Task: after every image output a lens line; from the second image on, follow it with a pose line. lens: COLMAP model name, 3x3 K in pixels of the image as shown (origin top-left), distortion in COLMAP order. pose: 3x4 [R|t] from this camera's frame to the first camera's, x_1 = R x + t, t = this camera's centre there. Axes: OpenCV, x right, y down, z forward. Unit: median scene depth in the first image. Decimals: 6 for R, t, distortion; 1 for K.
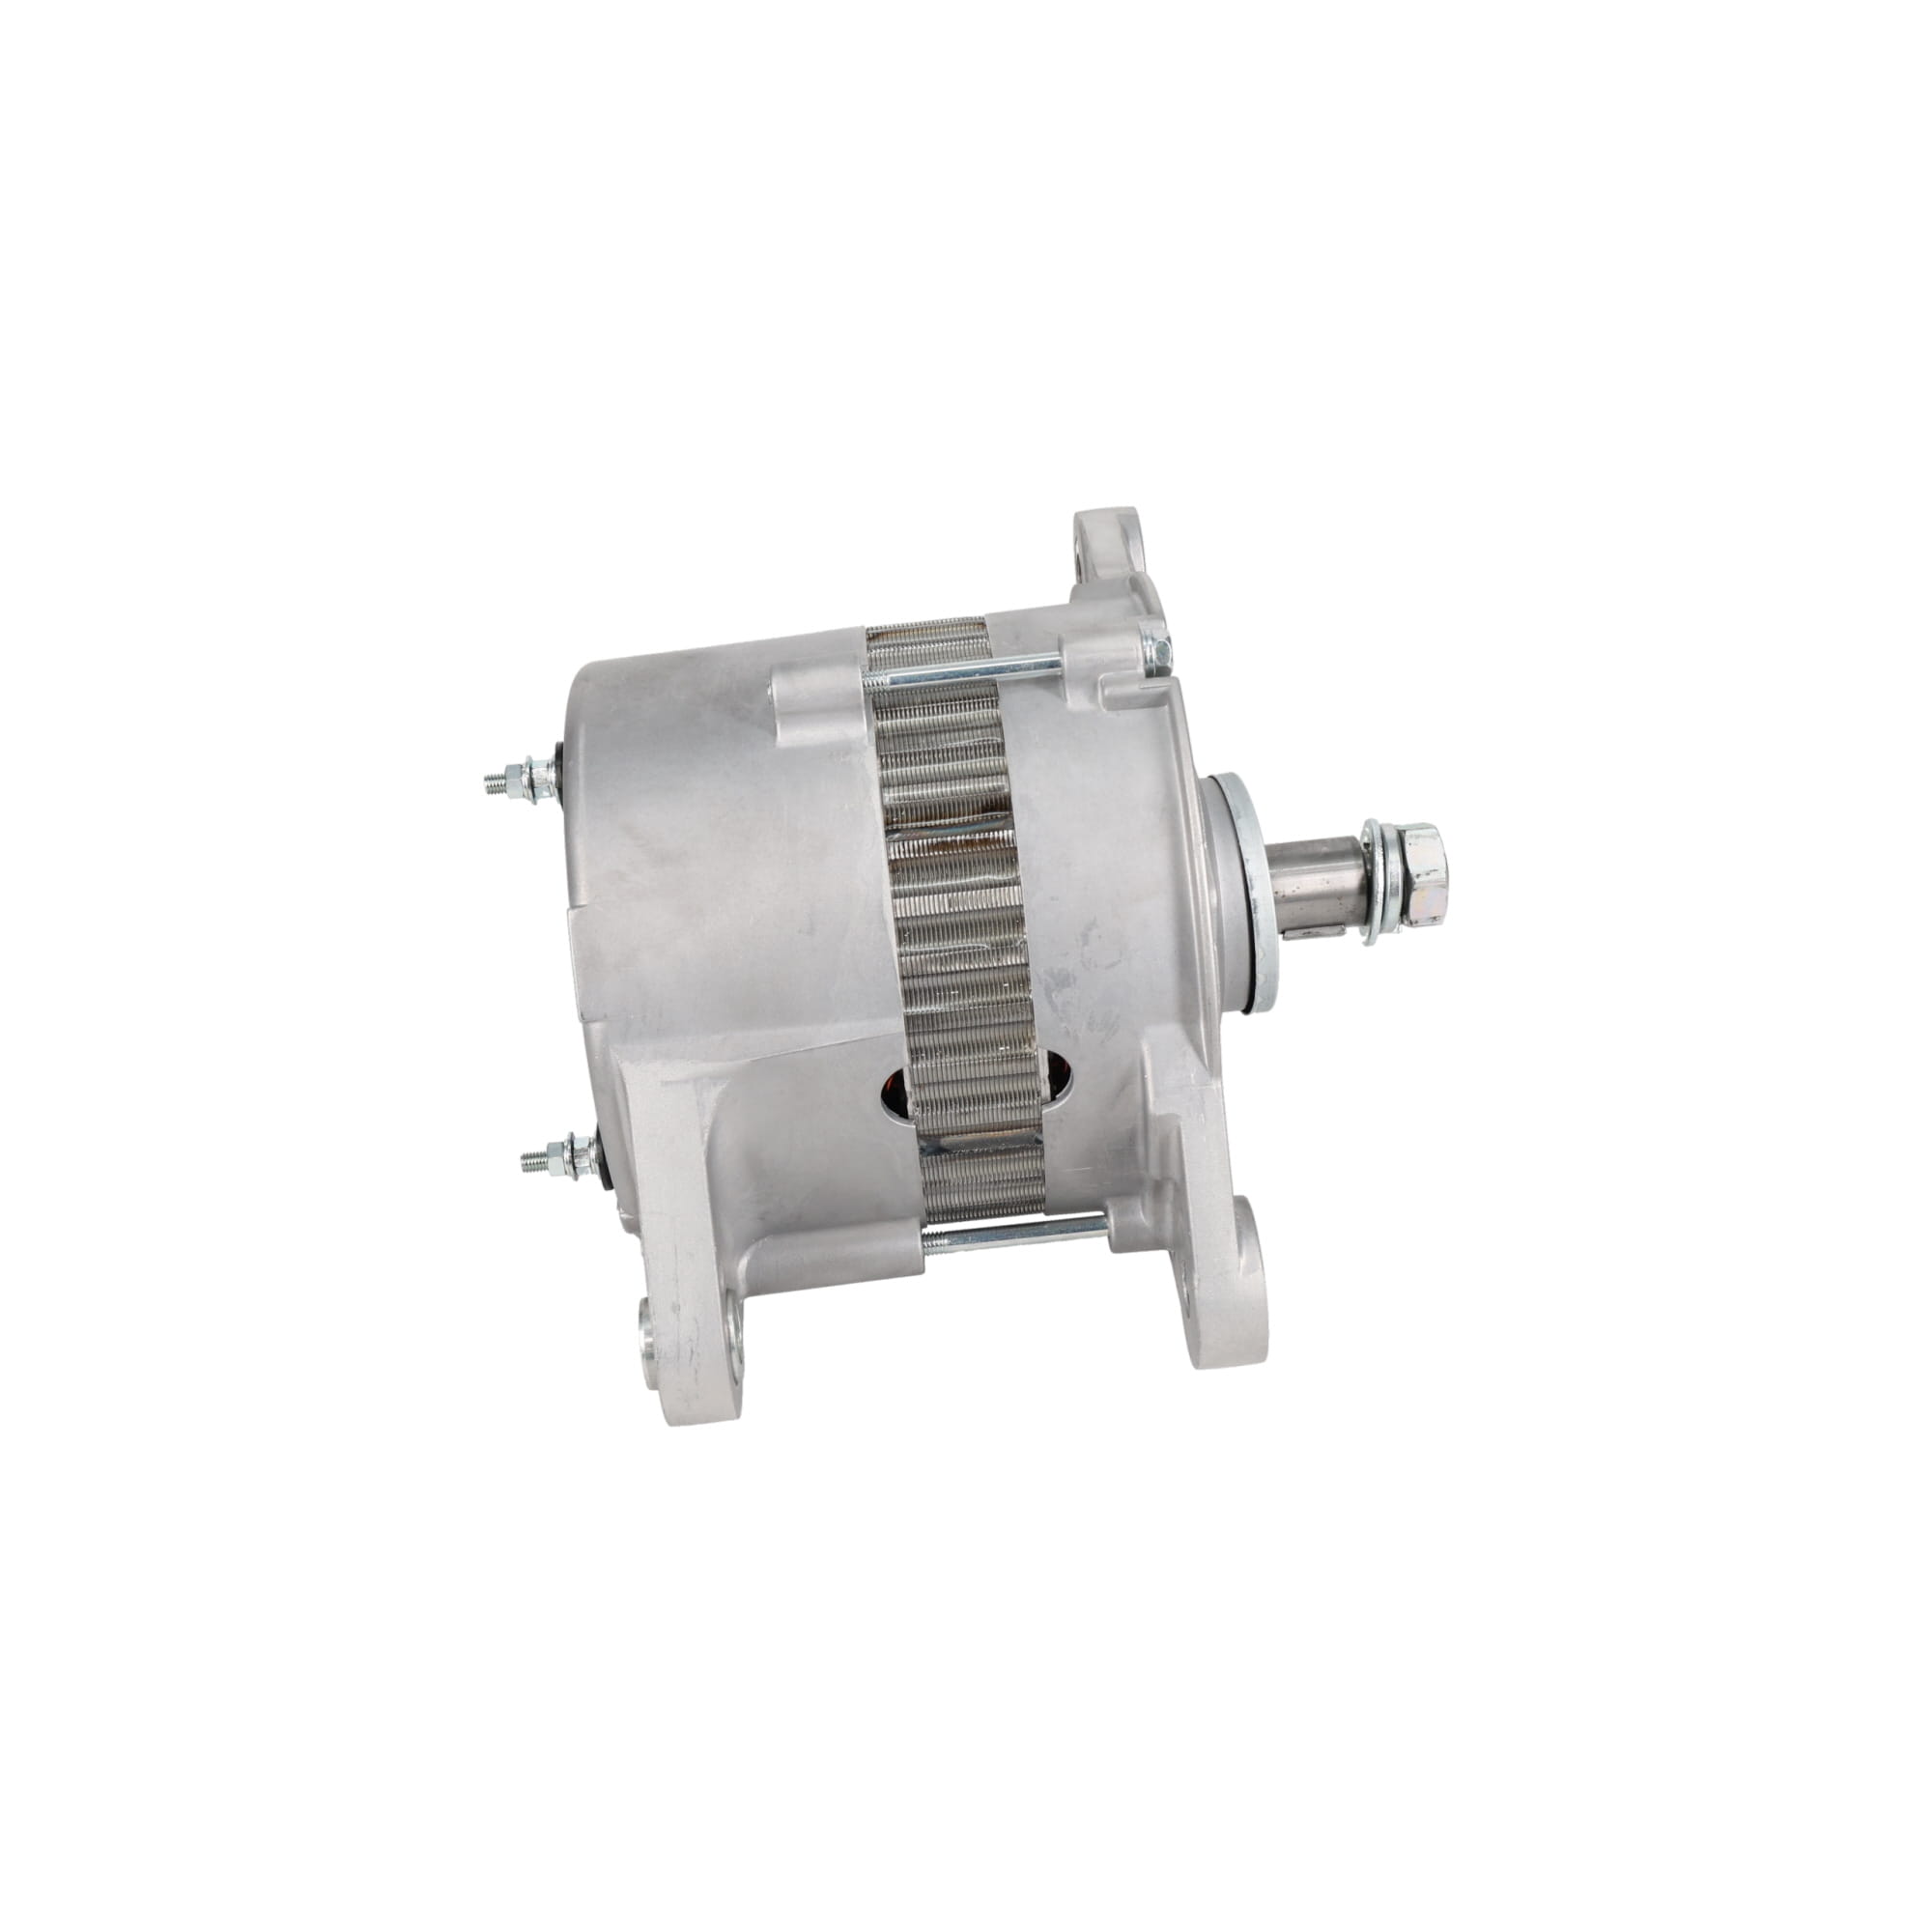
lens RADIAL K [[2559.7, 0, 966.0], [0, 2559.7, 966.0], [0, 0, 1]] dist [-0.005980, -0.002121]
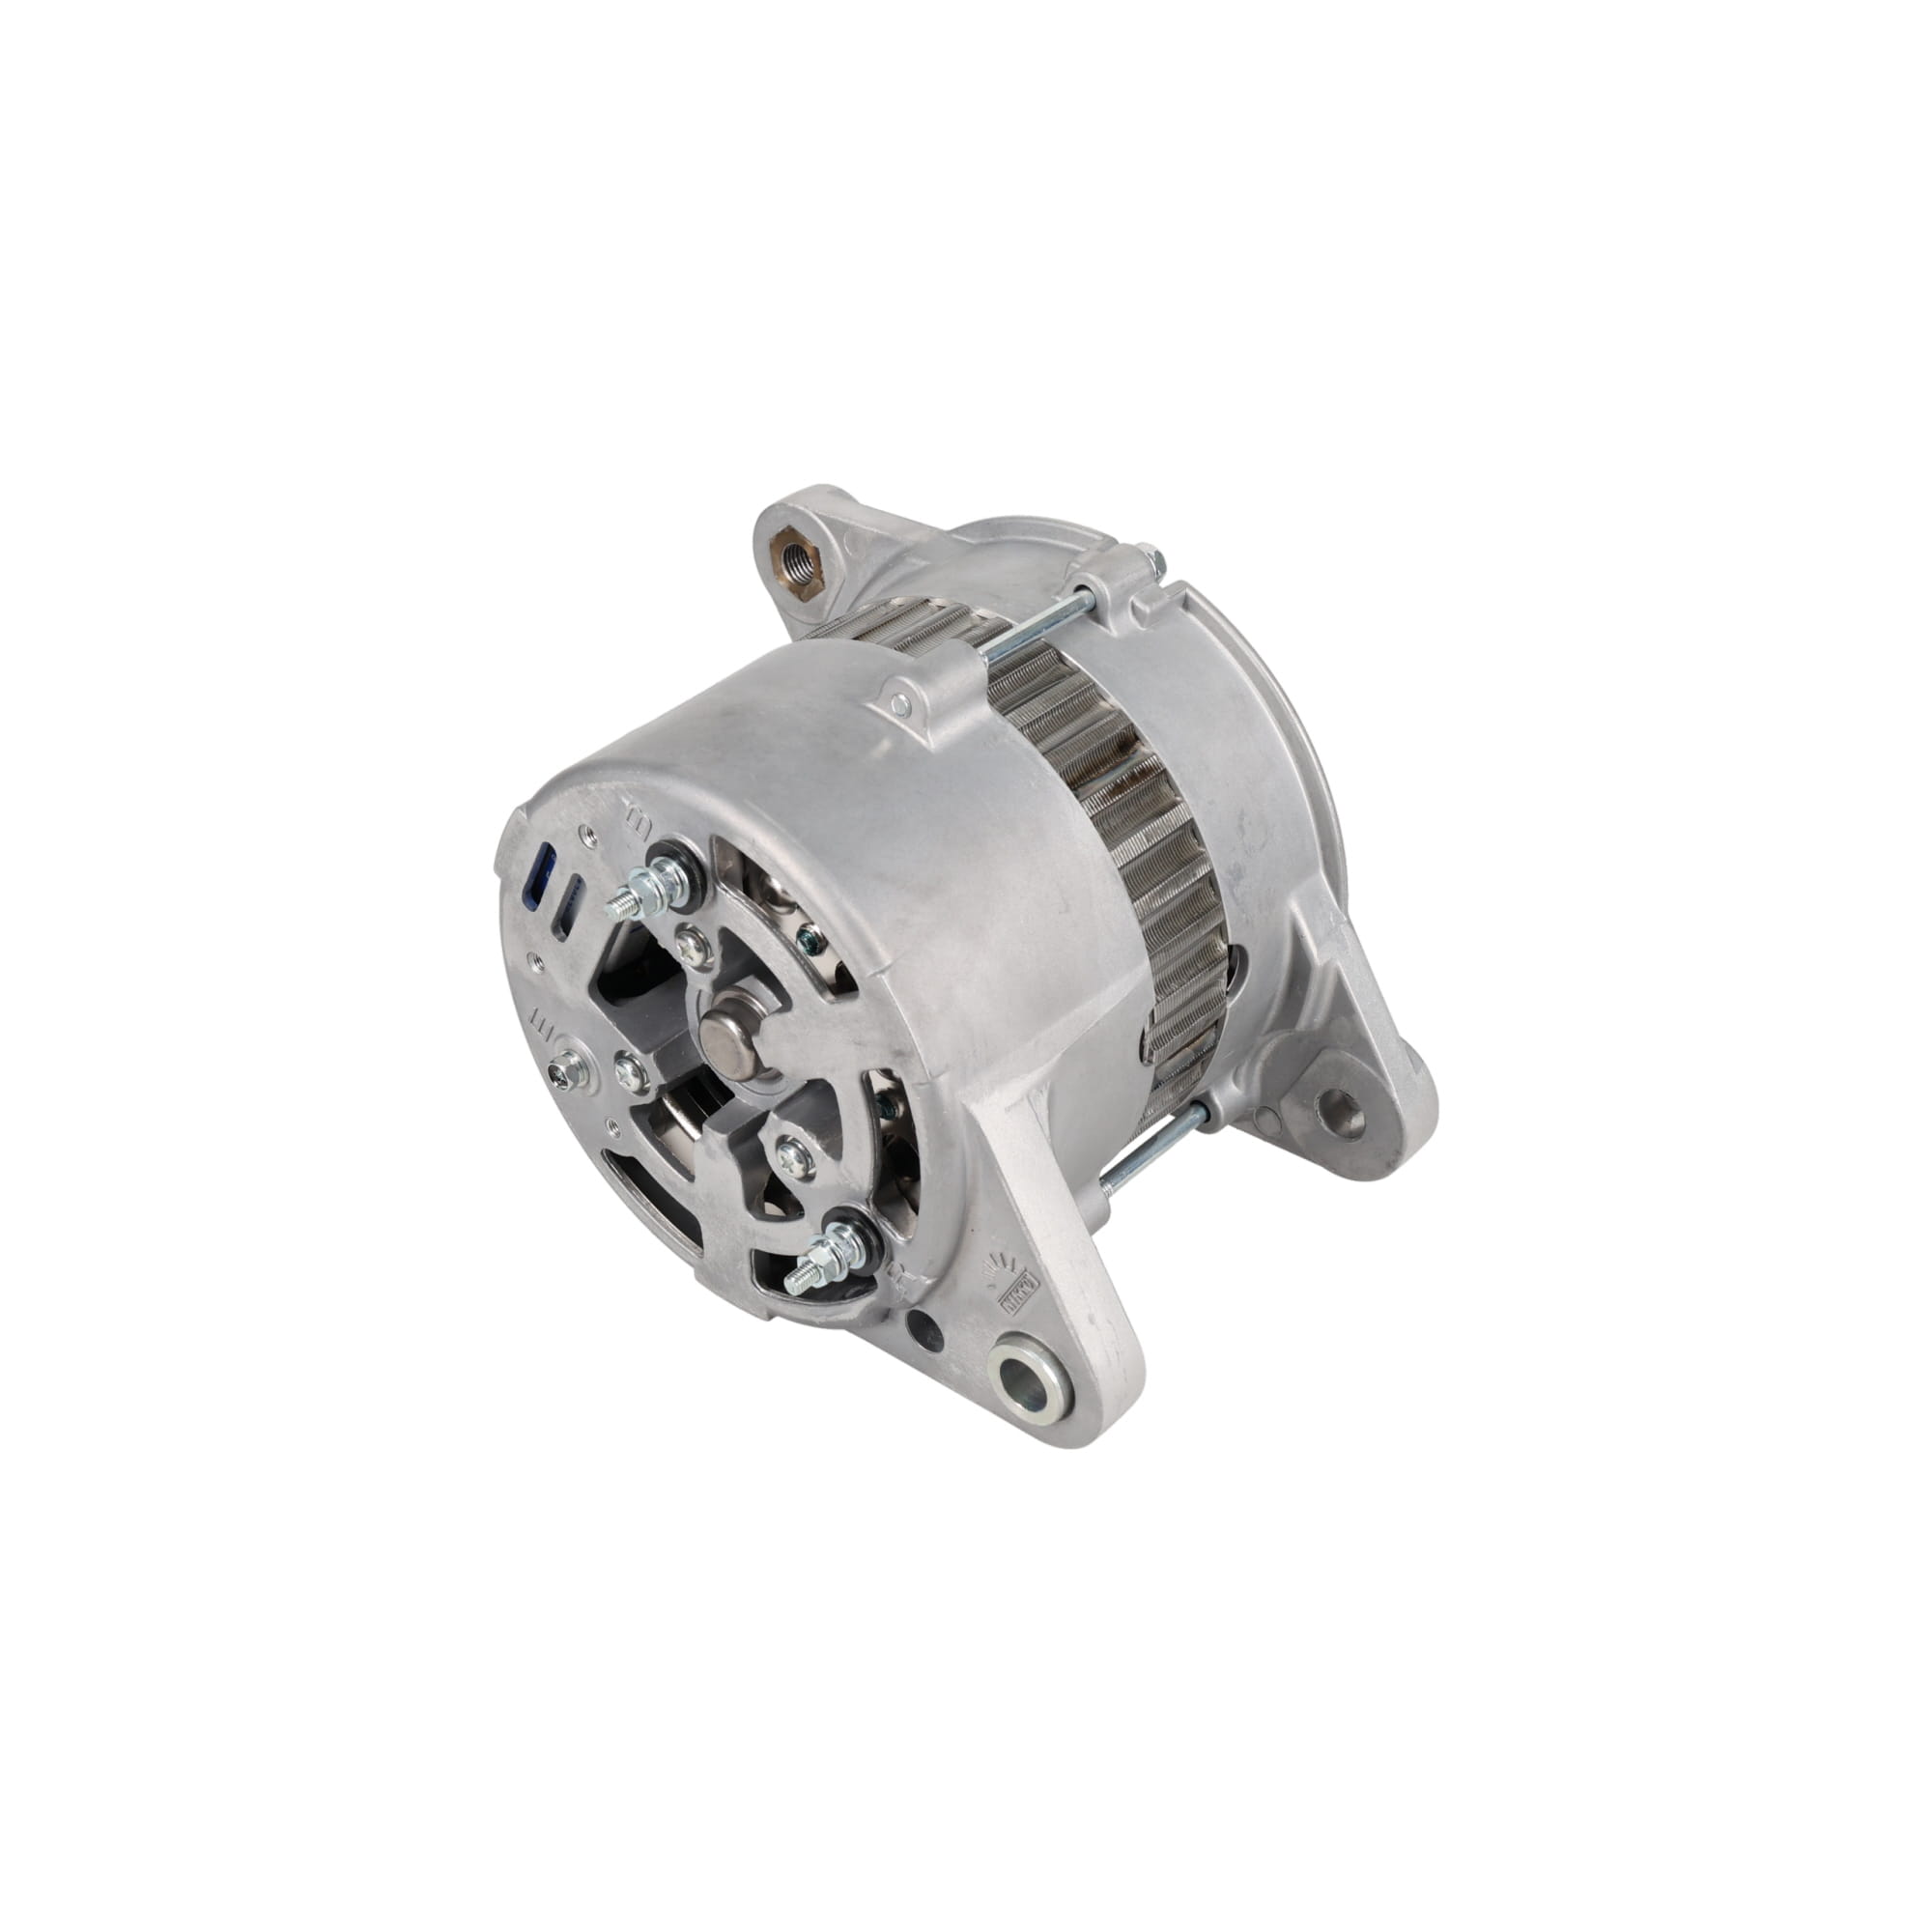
lens RADIAL K [[2559.7, 0, 966.0], [0, 2559.7, 966.0], [0, 0, 1]] dist [-0.005980, -0.002121]
pose [[0.692377, -0.345025, 0.633697, -0.718661], [0.351881, 0.928203, 0.120908, -0.125619], [-0.629916, 0.139273, 0.764074, 0.270086]]
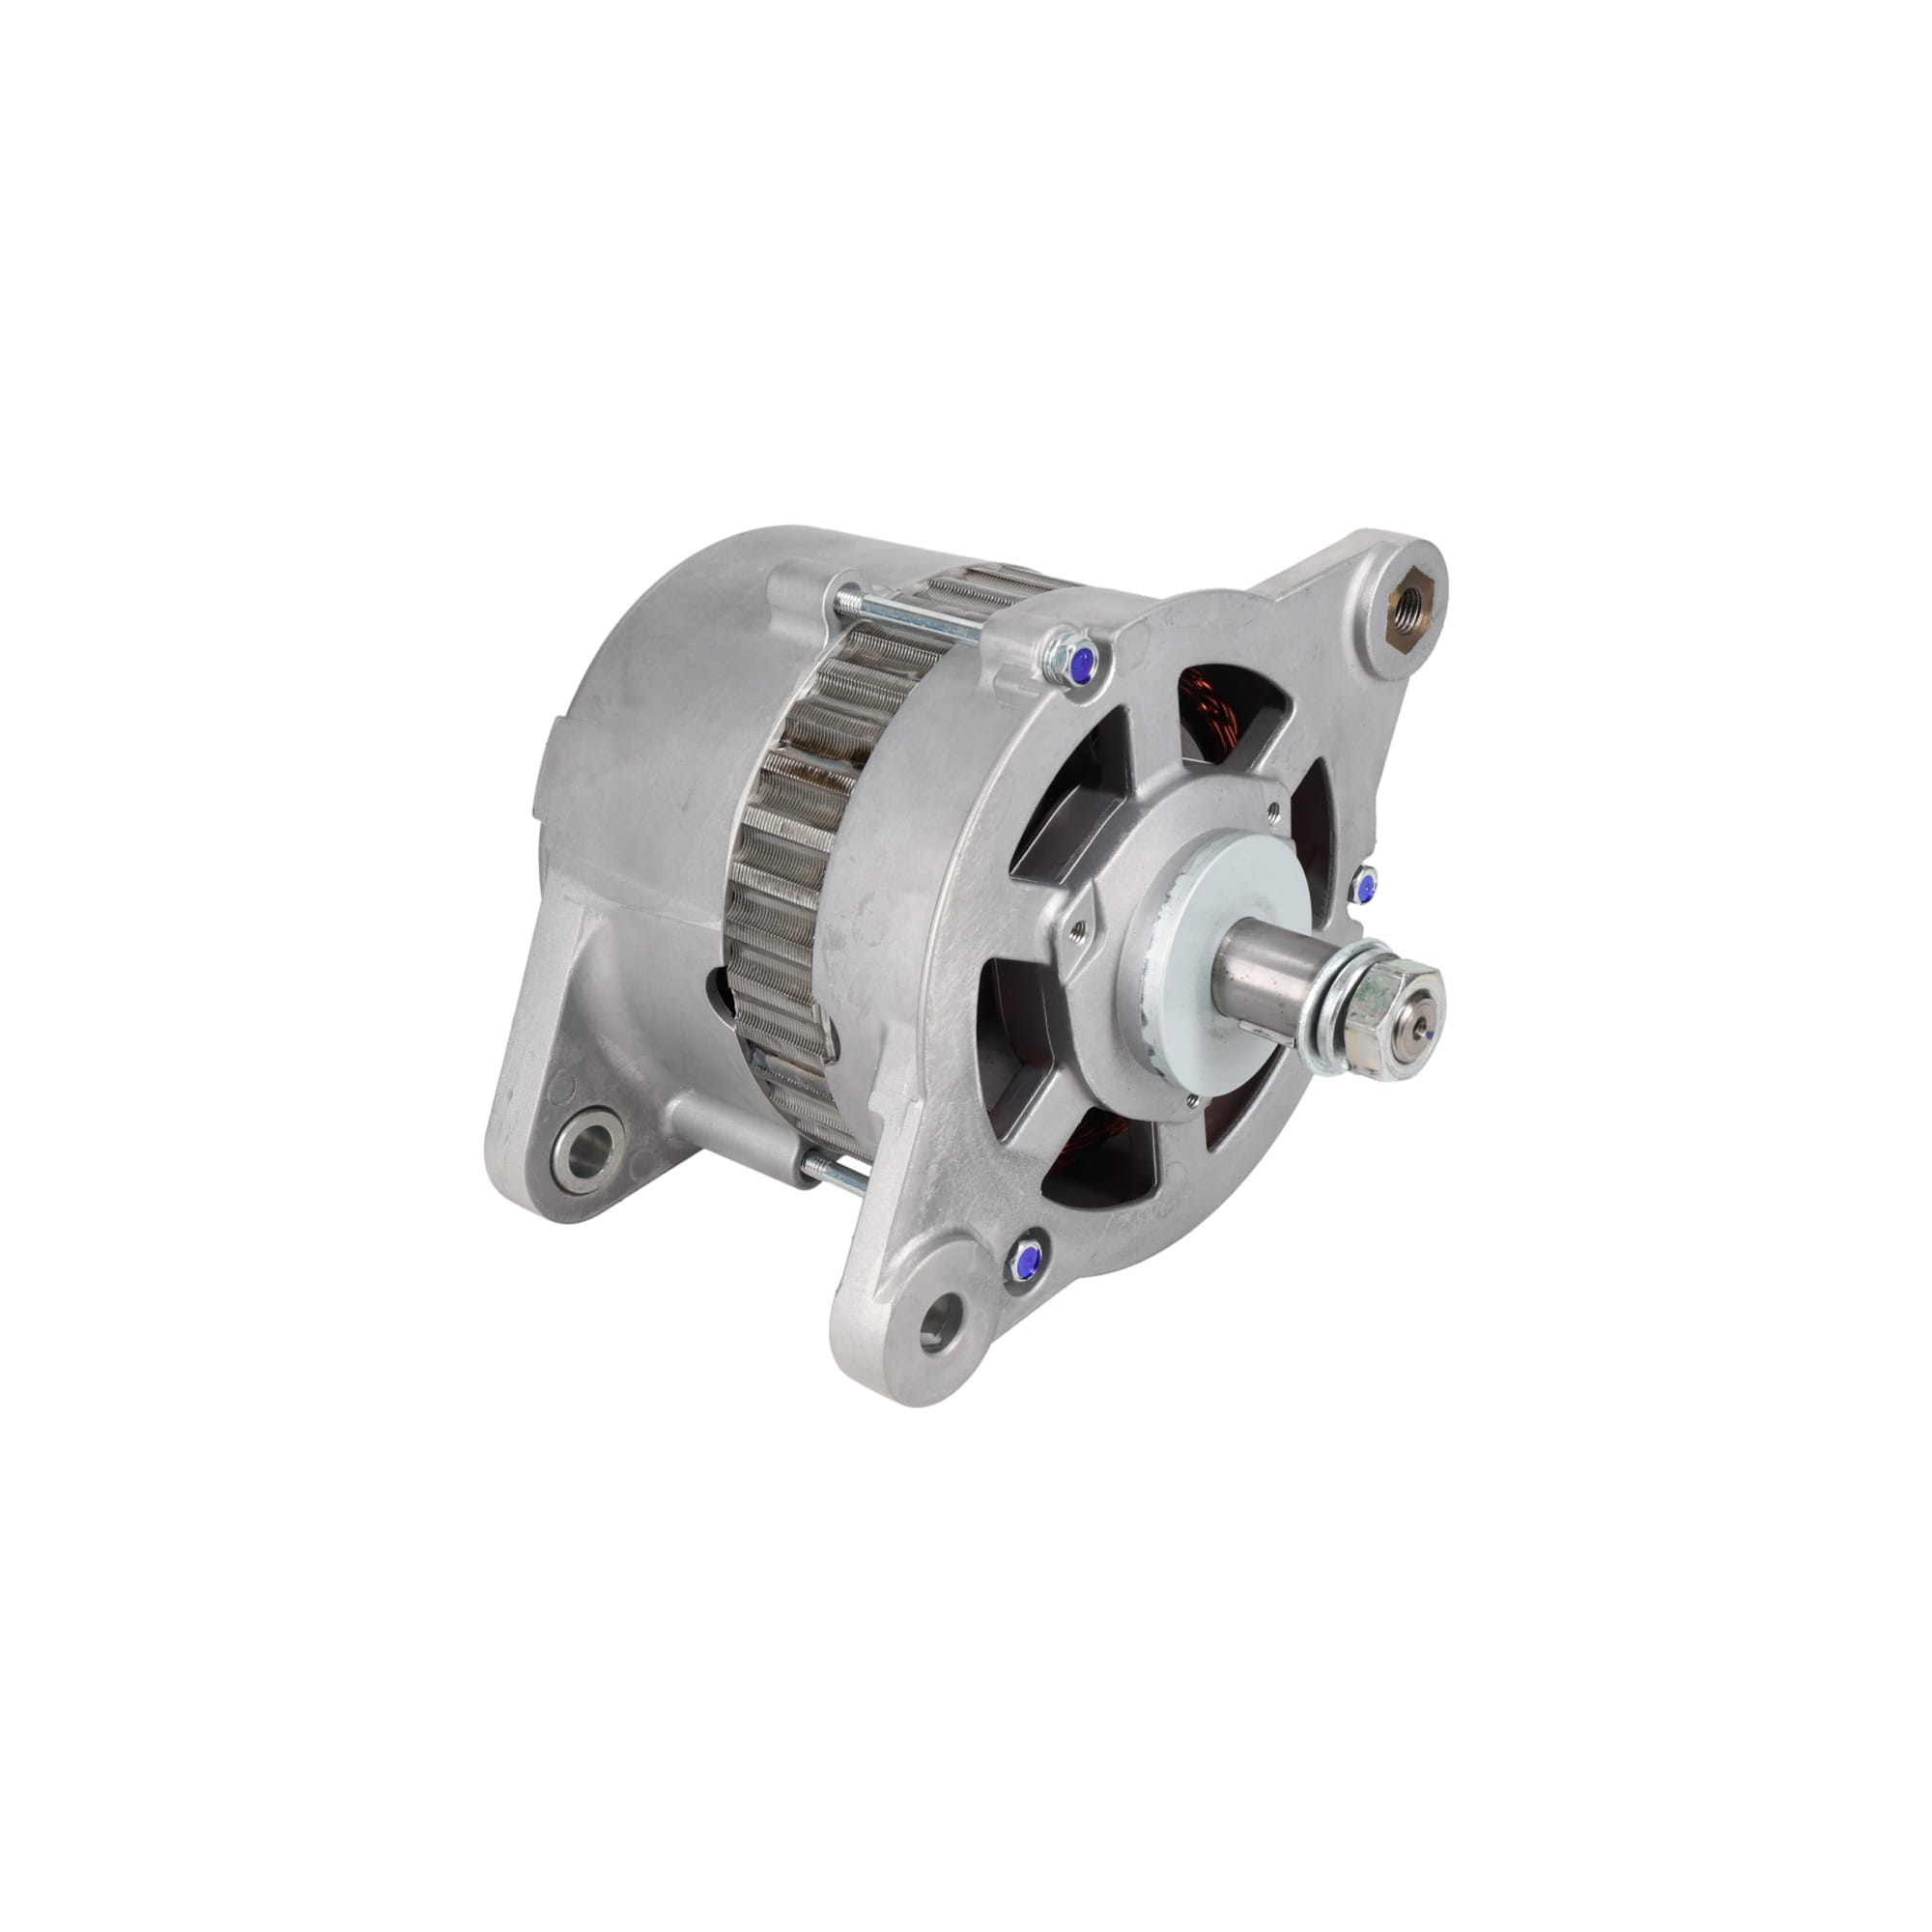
lens RADIAL K [[2559.7, 0, 966.0], [0, 2559.7, 966.0], [0, 0, 1]] dist [-0.005980, -0.002121]
pose [[0.689705, 0.365564, -0.625036, 0.679279], [-0.329599, 0.927089, 0.178525, -0.174444], [0.644726, 0.082882, 0.759907, 0.295219]]
